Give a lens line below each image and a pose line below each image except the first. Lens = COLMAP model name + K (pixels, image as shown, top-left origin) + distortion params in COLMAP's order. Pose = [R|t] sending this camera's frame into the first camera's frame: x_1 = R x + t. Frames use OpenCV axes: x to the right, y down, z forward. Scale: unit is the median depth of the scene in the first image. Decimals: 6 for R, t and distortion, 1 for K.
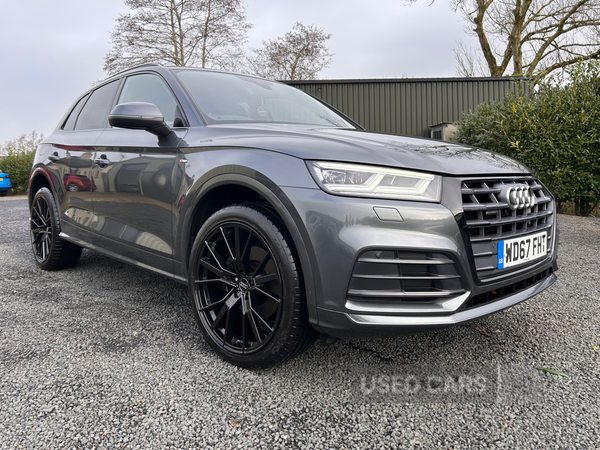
lens RADIAL K [[481.6, 0, 300.0], [0, 481.6, 182.6], [0, 0, 1]] dist [0.023560, -0.008080]
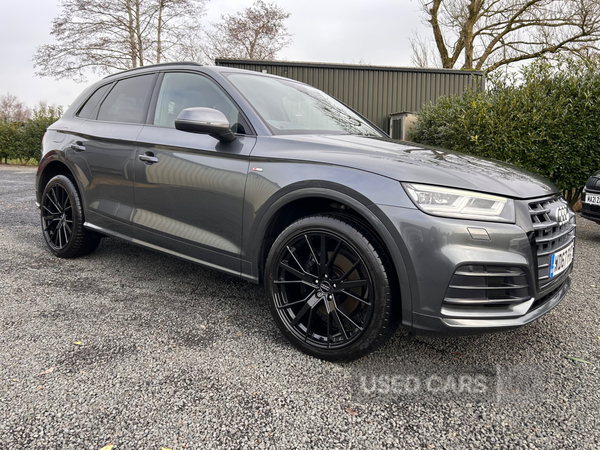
lens RADIAL K [[480.4, 0, 299.9], [0, 480.4, 185.2], [0, 0, 1]] dist [0.024704, -0.009896]
pose [[0.991182, 0.031464, 0.128716, -0.269899], [-0.038727, 0.997773, 0.054314, -0.066627], [-0.126720, -0.058820, 0.990193, -0.064150]]
